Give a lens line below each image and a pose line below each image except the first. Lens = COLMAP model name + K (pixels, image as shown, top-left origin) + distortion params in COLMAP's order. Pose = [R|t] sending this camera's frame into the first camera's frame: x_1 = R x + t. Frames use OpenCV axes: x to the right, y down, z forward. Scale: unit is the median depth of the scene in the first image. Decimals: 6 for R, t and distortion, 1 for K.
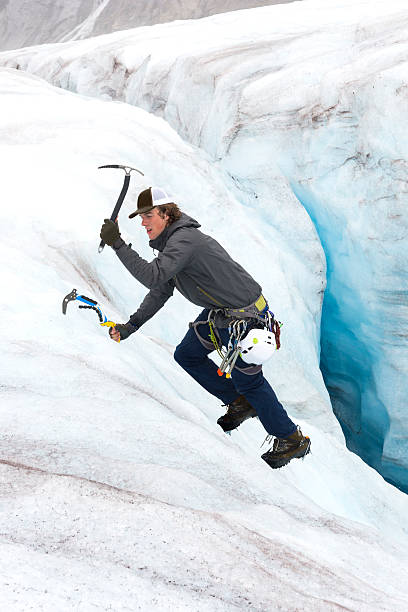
lens RADIAL K [[993.7, 0, 204.0], [0, 993.7, 306.0], [0, 0, 1]] dist [0.465815, -1.651128]
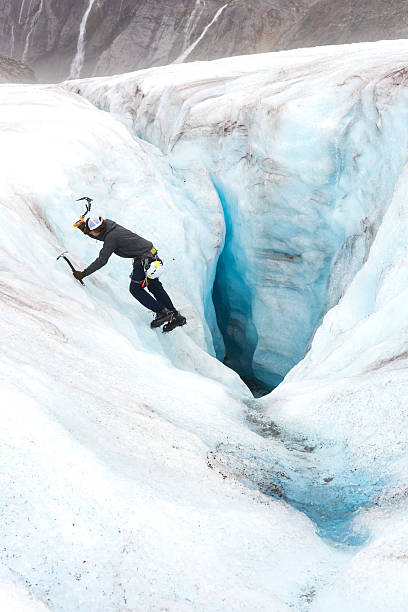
lens RADIAL K [[855.8, 0, 204.0], [0, 855.8, 306.0], [0, 0, 1]] dist [0.241759, -0.026944]
pose [[0.995383, 0.069881, -0.065791, 0.180853], [-0.070028, 0.997545, 0.000063, 0.071098], [0.065634, 0.004545, 0.997833, -0.245289]]
